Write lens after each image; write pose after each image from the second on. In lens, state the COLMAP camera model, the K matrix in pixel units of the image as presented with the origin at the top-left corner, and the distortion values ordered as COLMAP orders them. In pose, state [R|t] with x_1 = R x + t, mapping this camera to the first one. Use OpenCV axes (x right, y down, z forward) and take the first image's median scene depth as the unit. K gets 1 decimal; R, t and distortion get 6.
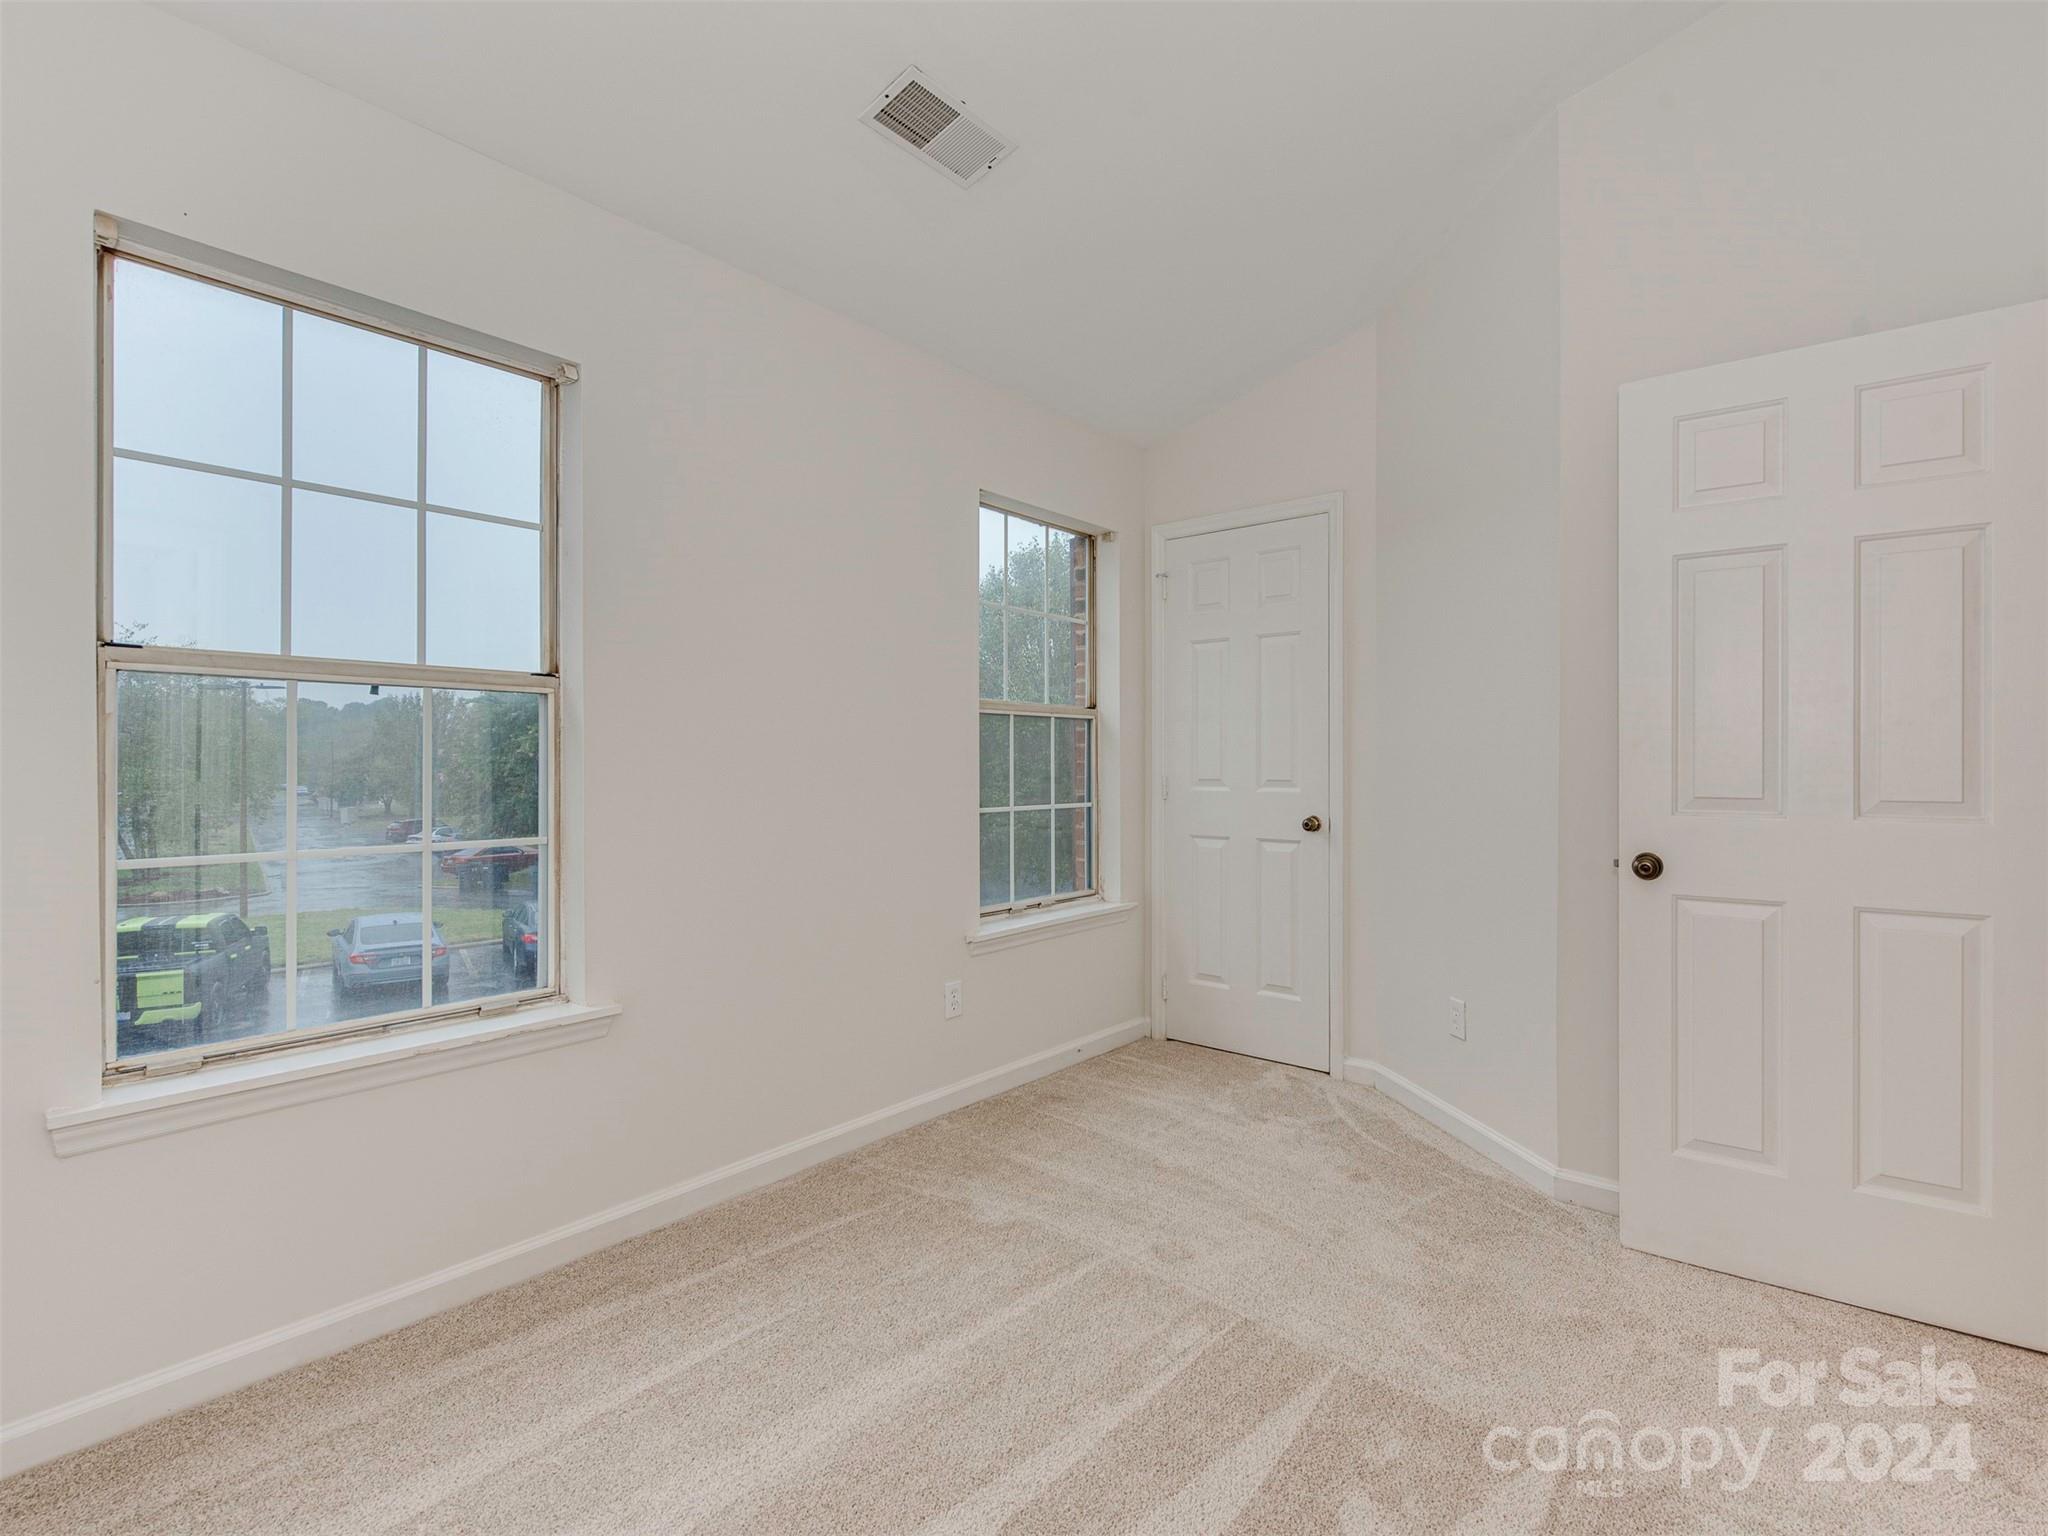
lens RADIAL K [[898.9, 0, 1027.6], [0, 898.9, 761.2], [0, 0, 1]] dist [0.004639, 0.000615]
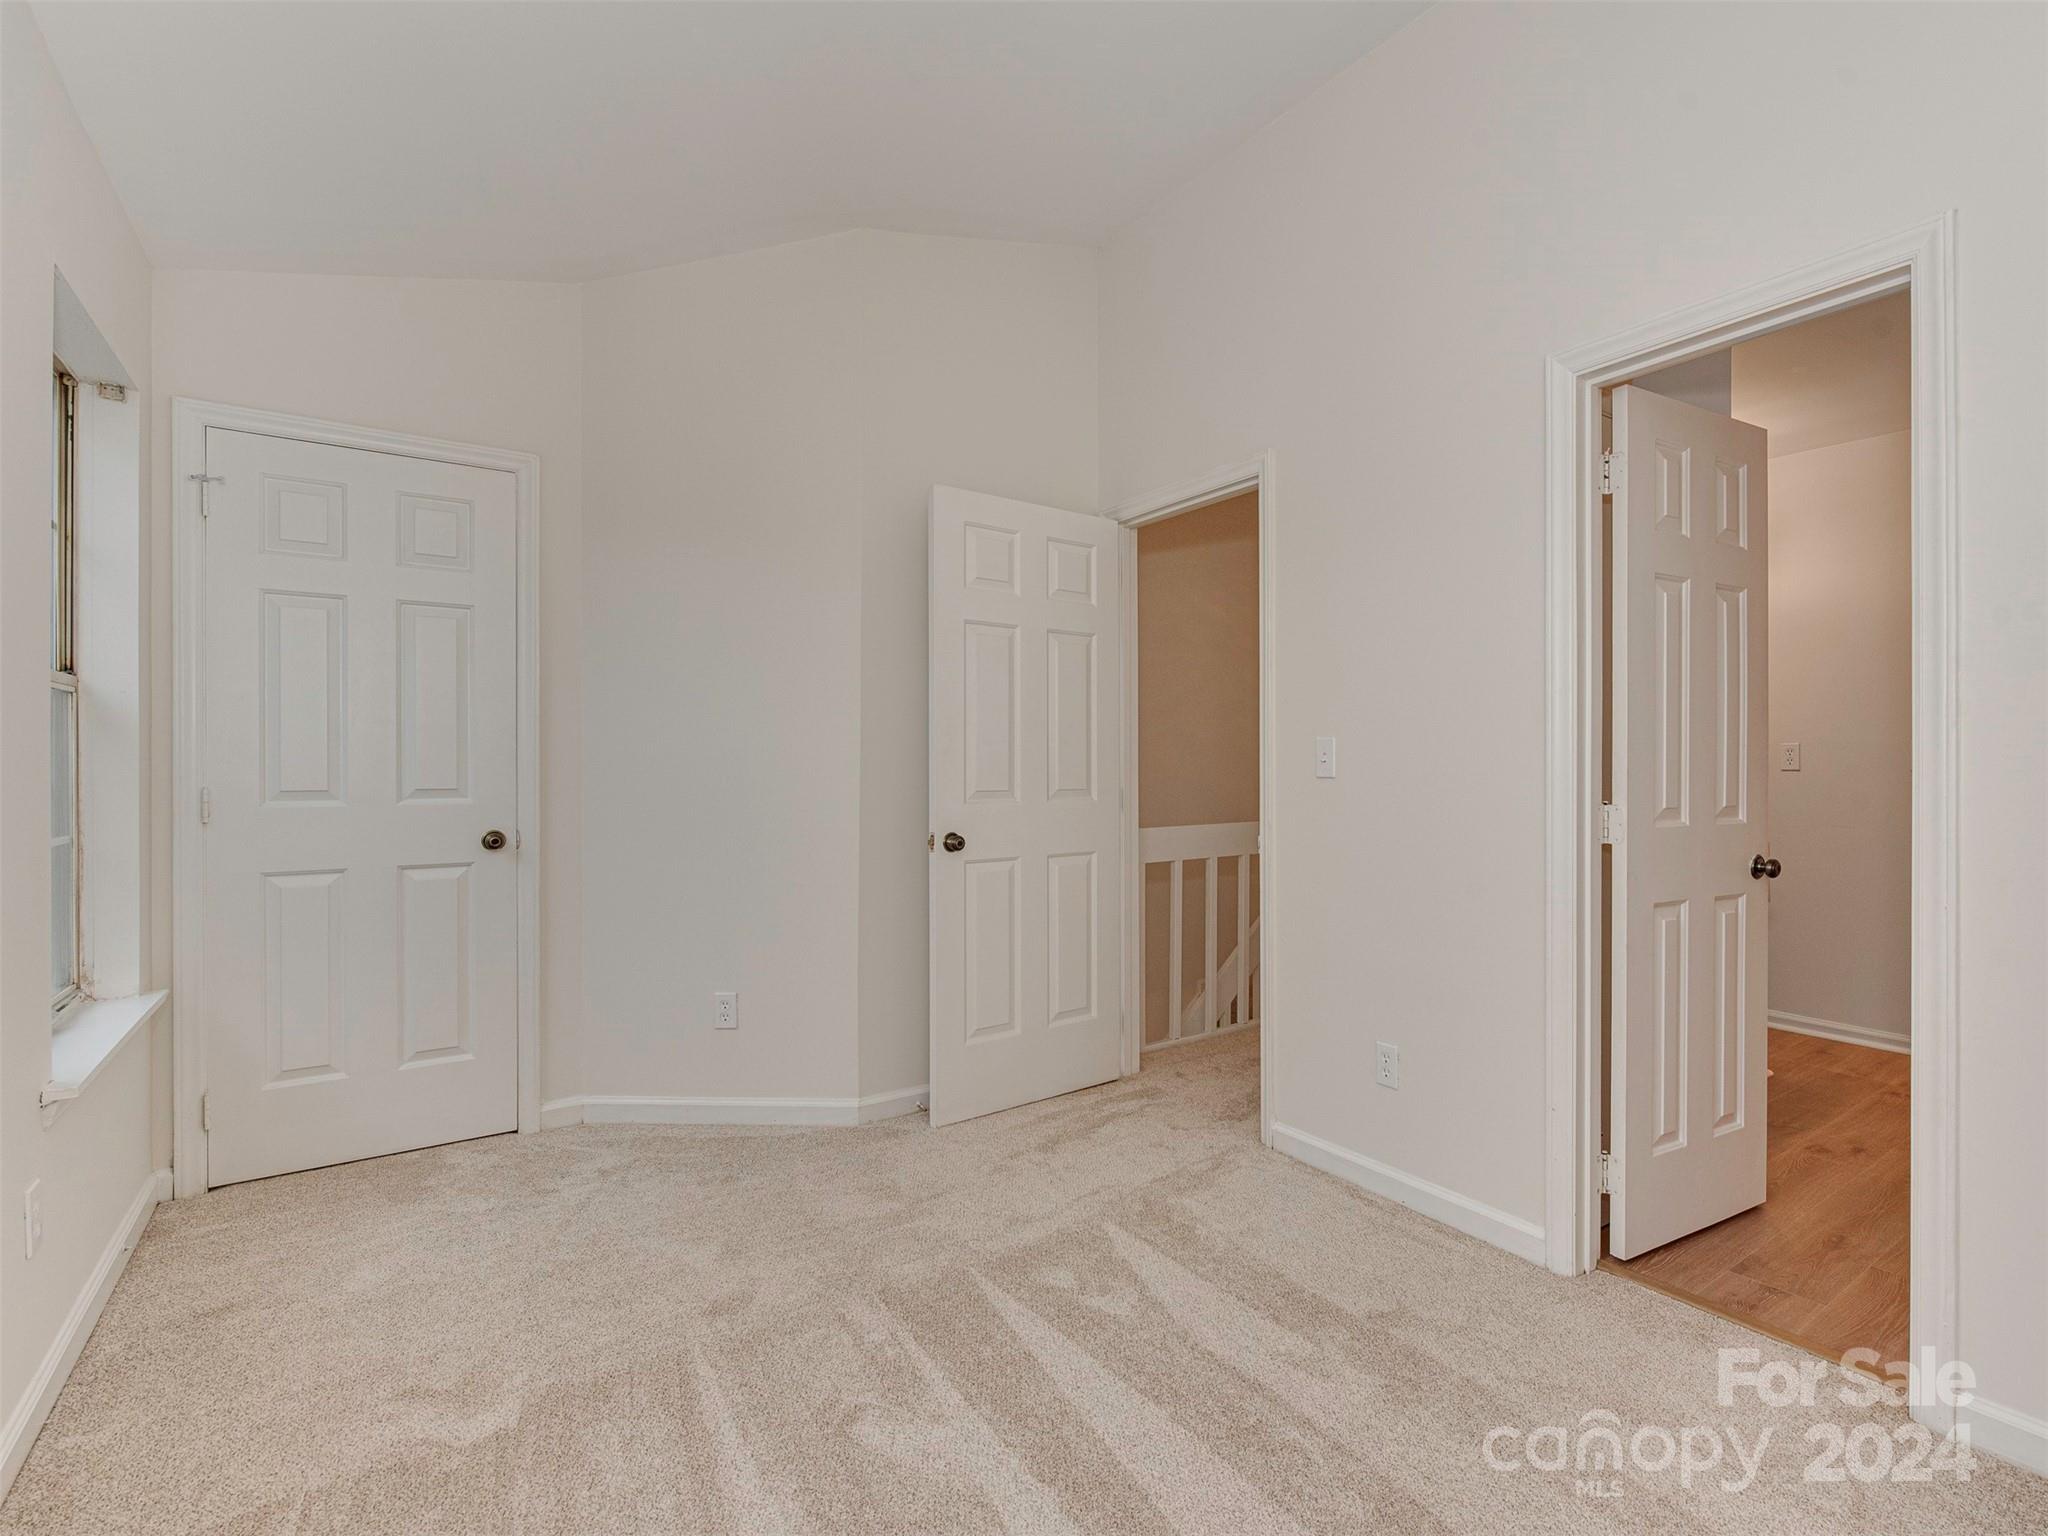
lens RADIAL K [[1029.8, 0, 1028.2], [0, 1029.8, 765.0], [0, 0, 1]] dist [-0.001796, -0.001944]
pose [[0.295953, -0.002070, 0.955200, -0.469390], [-0.000674, 0.999997, 0.002376, -0.002809], [-0.955202, -0.001347, 0.295951, 0.257237]]
